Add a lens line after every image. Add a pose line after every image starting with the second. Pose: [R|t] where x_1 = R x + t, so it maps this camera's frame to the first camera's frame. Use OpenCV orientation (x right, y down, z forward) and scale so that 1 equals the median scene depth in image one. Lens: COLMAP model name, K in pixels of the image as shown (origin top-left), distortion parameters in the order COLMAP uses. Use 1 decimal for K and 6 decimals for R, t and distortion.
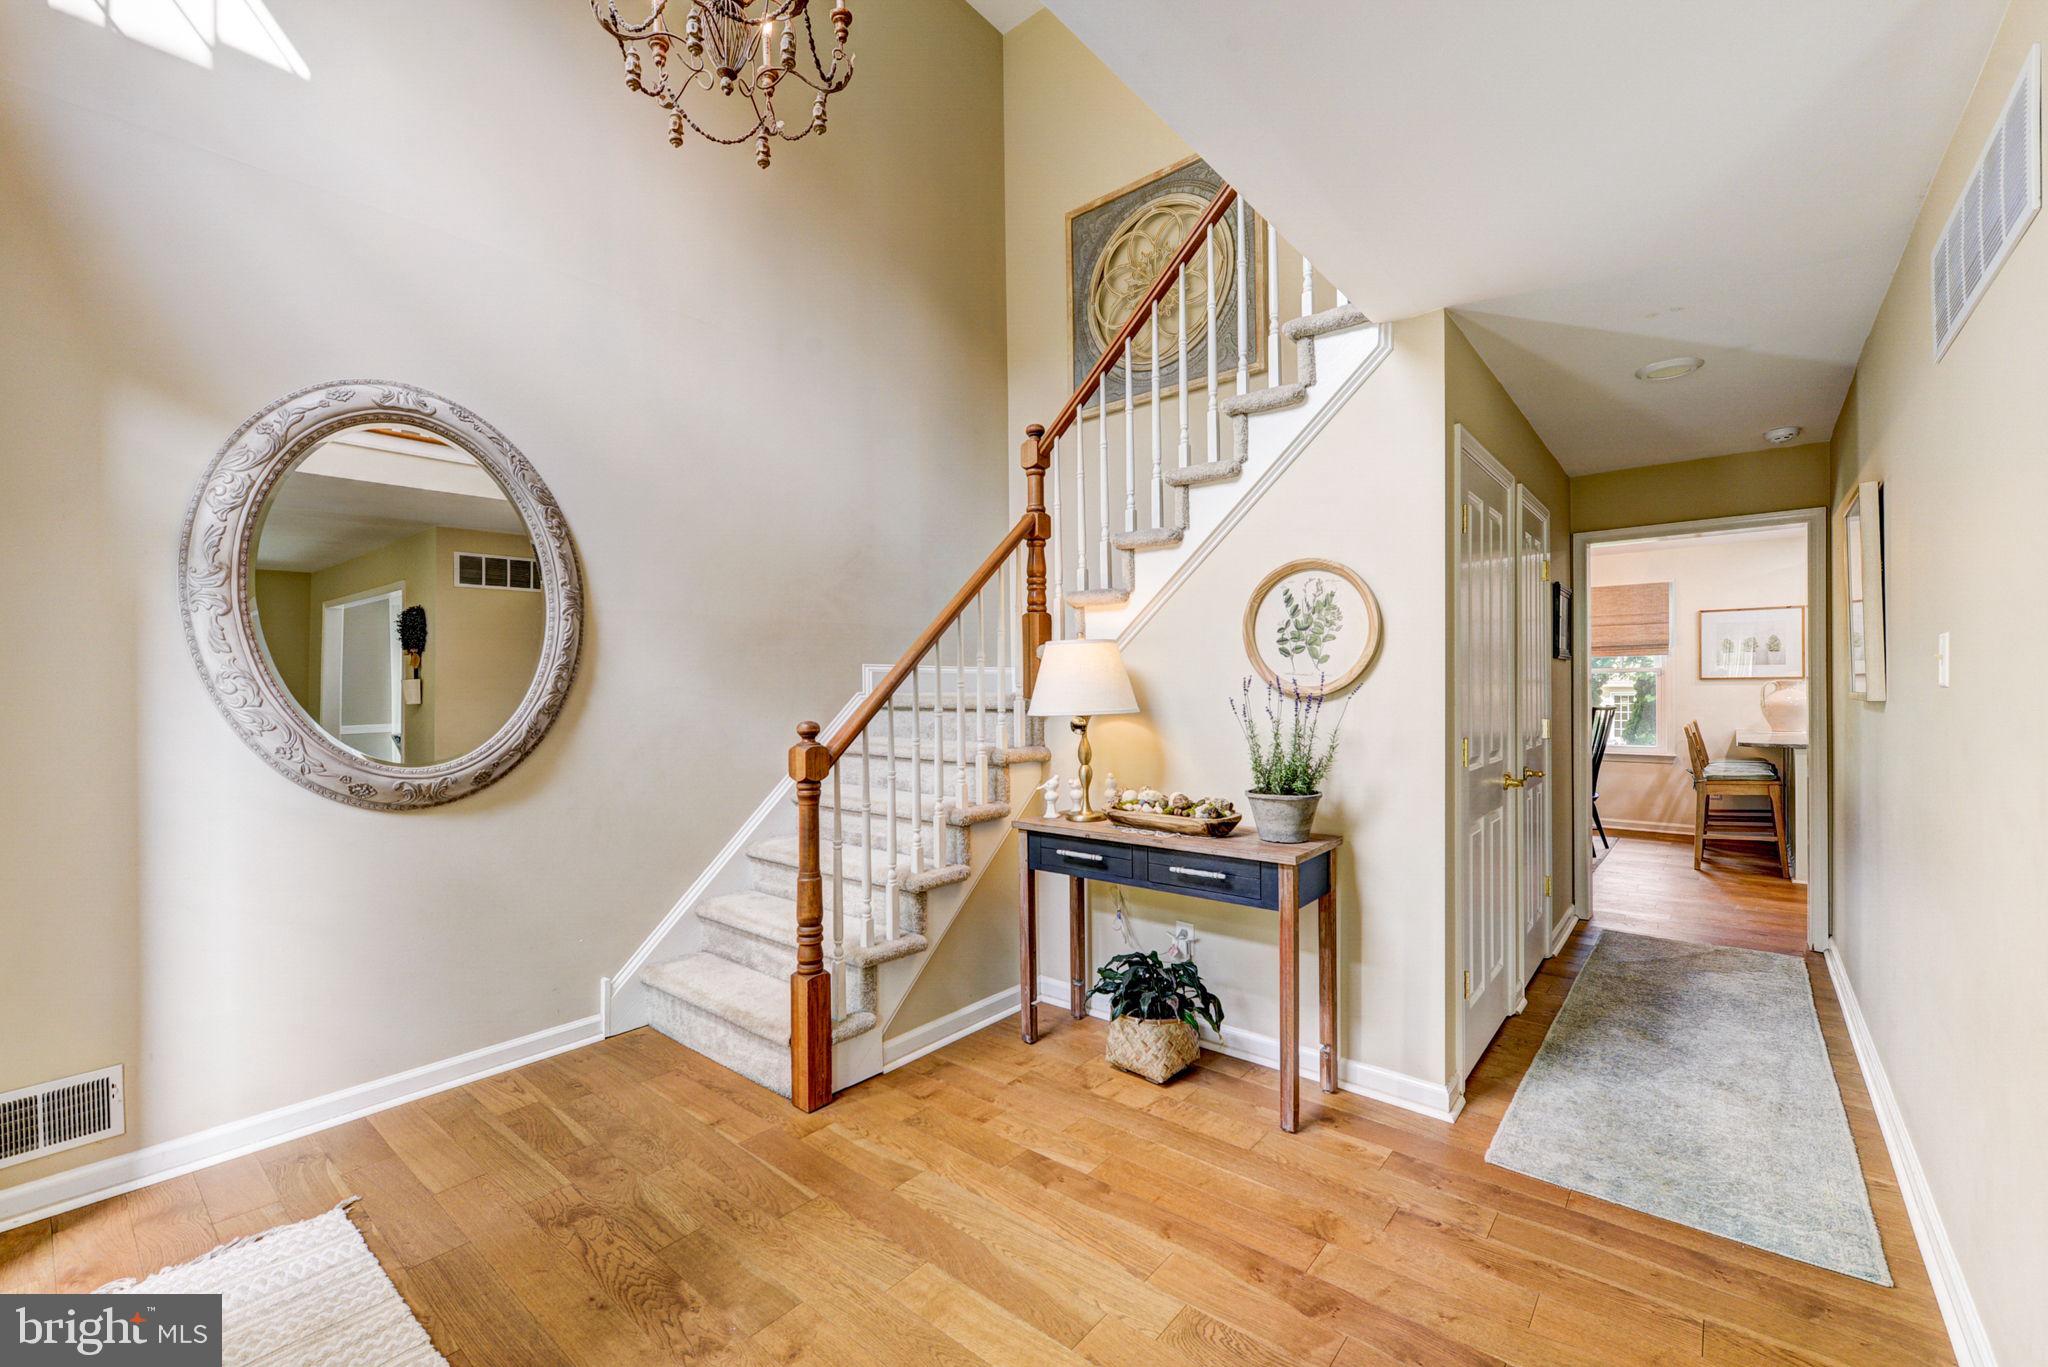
lens RADIAL K [[818.5, 0, 1032.1], [0, 818.5, 693.7], [0, 0, 1]] dist [0.004593, -0.000683]
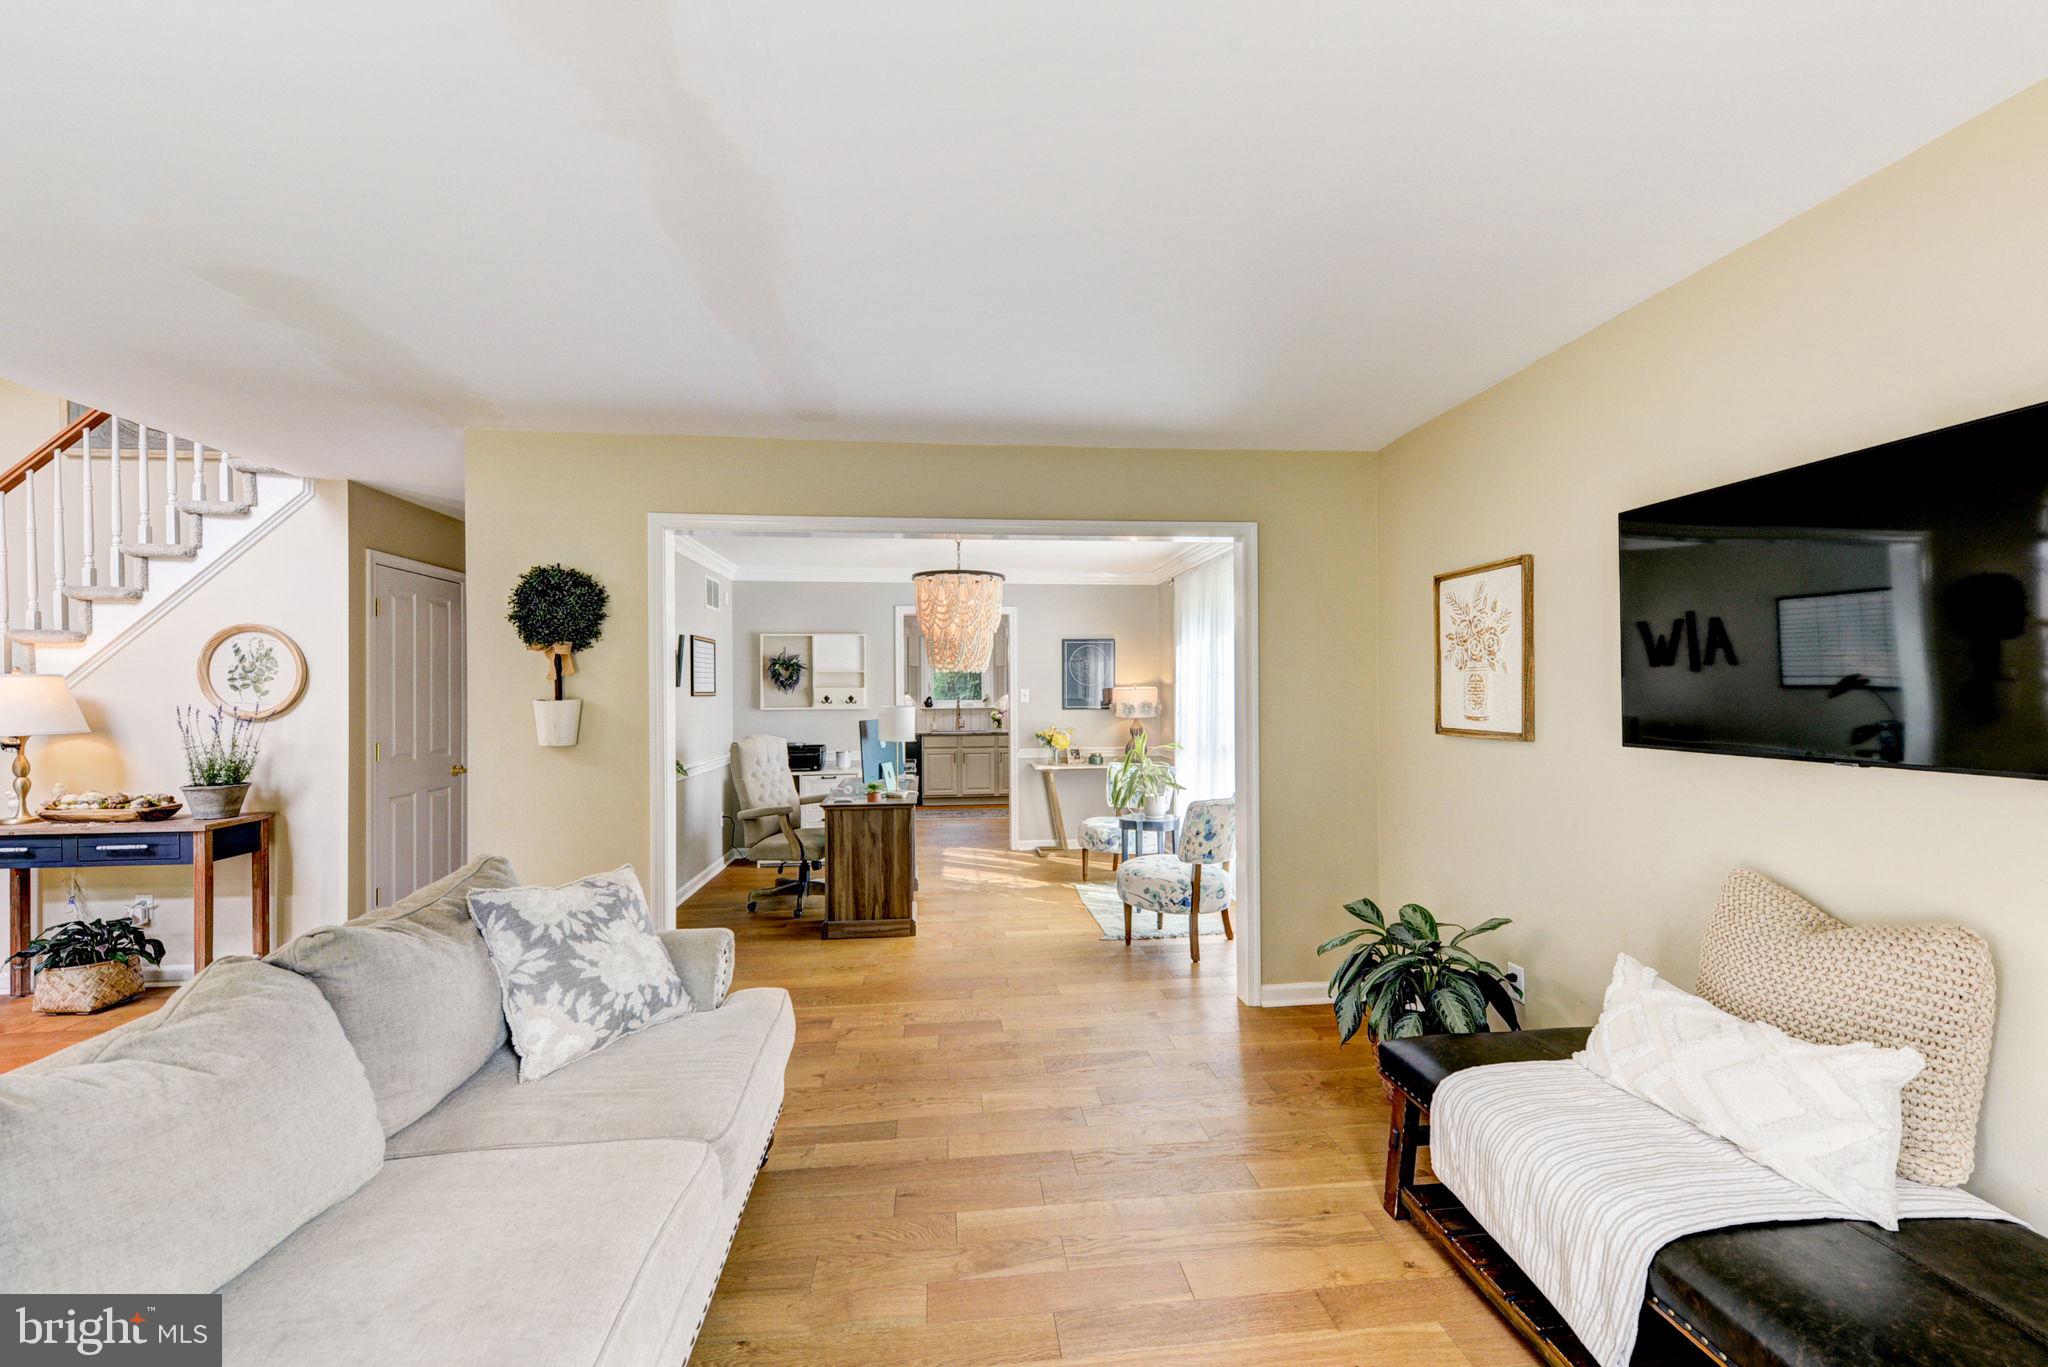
lens RADIAL K [[845.1, 0, 1024.3], [0, 845.1, 691.3], [0, 0, 1]] dist [0.012966, 0.000197]
pose [[0.705541, 0.006979, 0.708634, 0.228353], [0.001836, 0.999930, -0.011676, -0.024622], [-0.708666, 0.009539, 0.705479, -1.033037]]
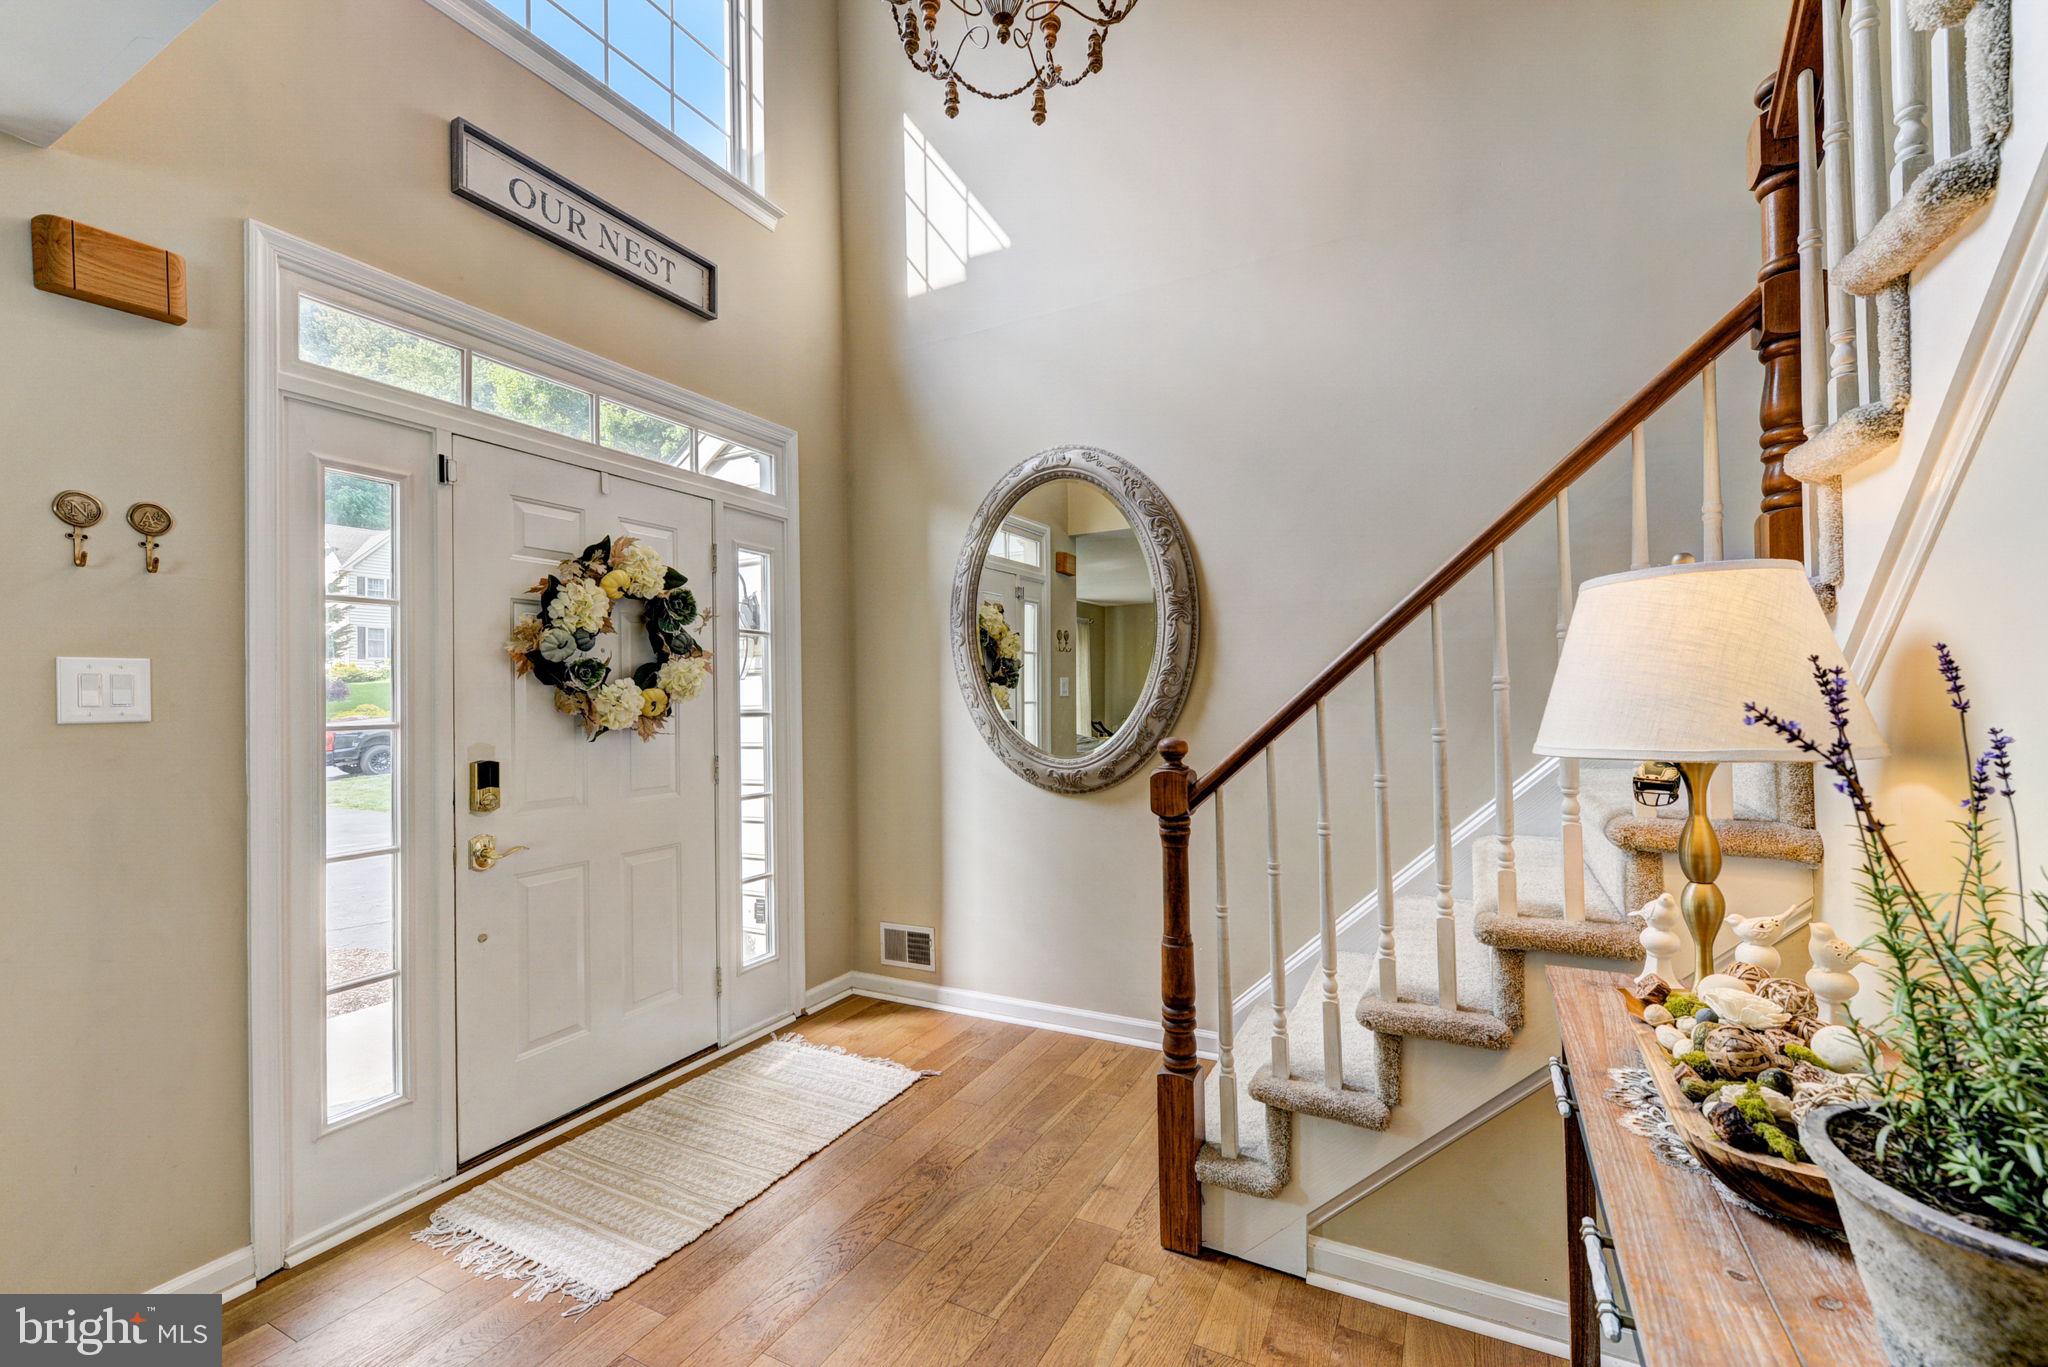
lens RADIAL K [[805.3, 0, 934.1], [0, 805.3, 695.8], [0, 0, 1]] dist [0.001466, -0.000061]
pose [[0.224283, 0.001386, -0.974523, 0.396947], [0.008392, 0.999959, 0.003353, -0.010688], [0.974488, -0.008930, 0.224262, 0.594098]]
